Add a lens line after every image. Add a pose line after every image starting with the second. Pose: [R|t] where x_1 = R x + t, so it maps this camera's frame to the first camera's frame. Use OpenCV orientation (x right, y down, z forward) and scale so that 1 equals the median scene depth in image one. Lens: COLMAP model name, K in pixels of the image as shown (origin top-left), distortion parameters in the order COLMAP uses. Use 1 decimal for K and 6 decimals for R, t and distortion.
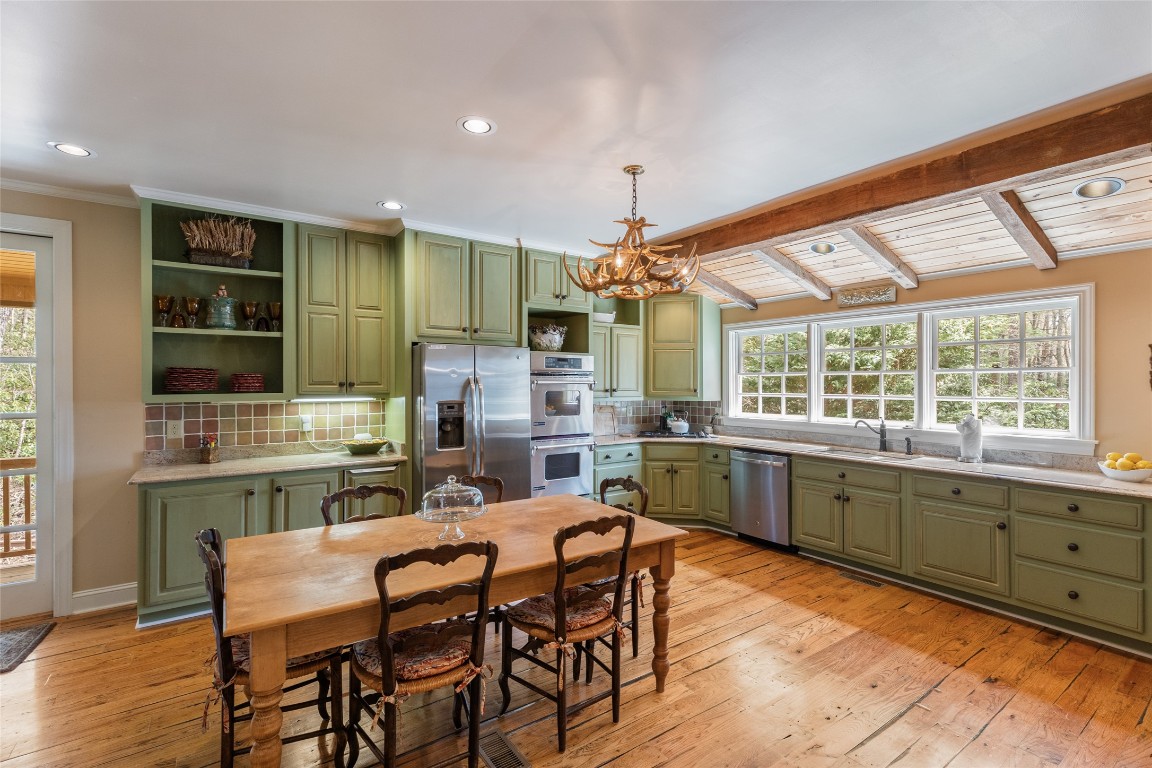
lens RADIAL K [[519.6, 0, 587.8], [0, 519.6, 384.9], [0, 0, 1]] dist [0.009049, -0.001498]
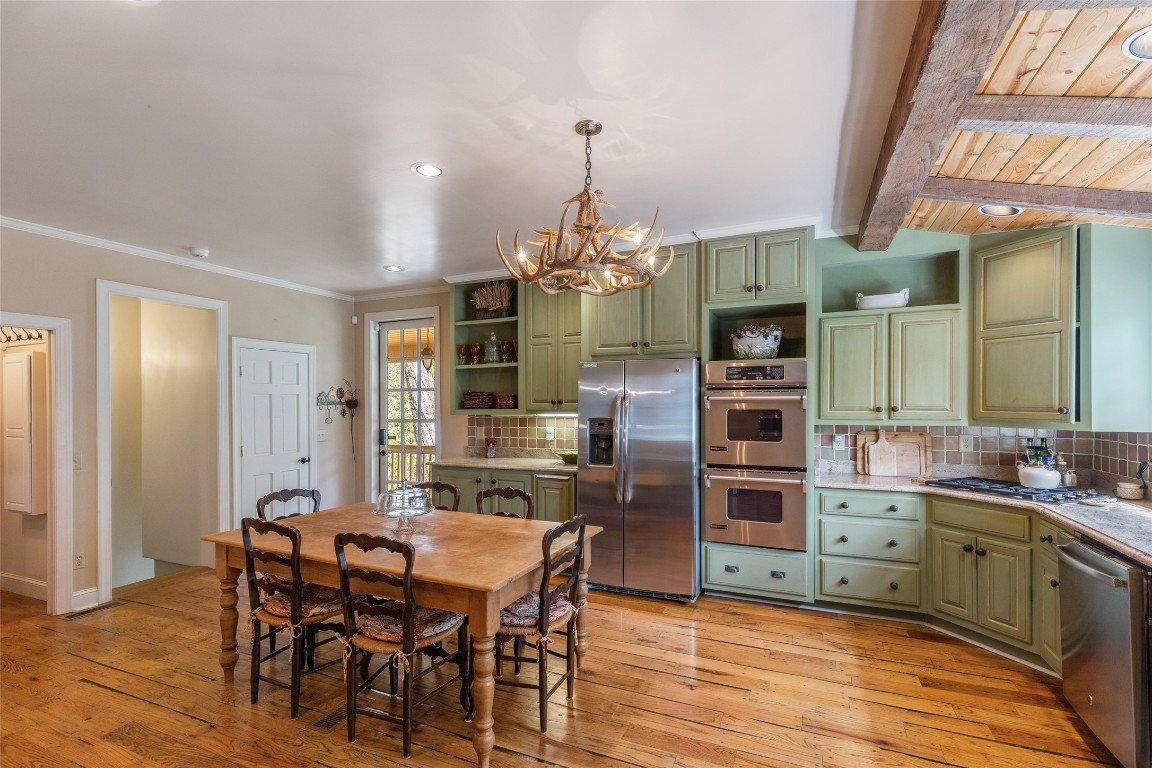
lens RADIAL K [[519.6, 0, 583.9], [0, 519.6, 409.4], [0, 0, 1]] dist [0.009049, -0.001498]
pose [[0.521415, 0.007753, -0.853268, 0.559001], [0.005545, 0.999907, 0.012474, 0.000630], [0.853285, -0.011235, 0.521324, 0.433532]]
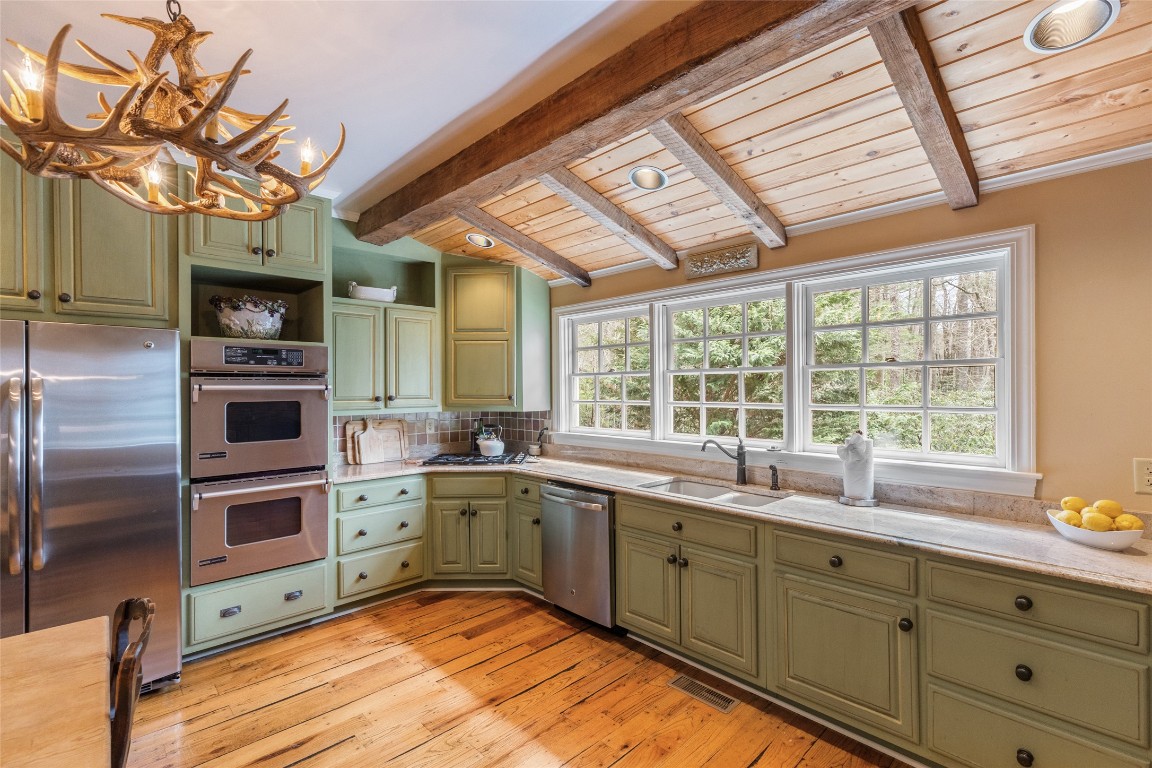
lens RADIAL K [[519.6, 0, 575.5], [0, 519.6, 390.0], [0, 0, 1]] dist [0.009049, -0.001498]
pose [[0.990464, -0.008025, 0.137539, 0.273575], [0.007647, 0.999965, 0.003282, -0.001374], [-0.137561, -0.002199, 0.990491, 0.373005]]
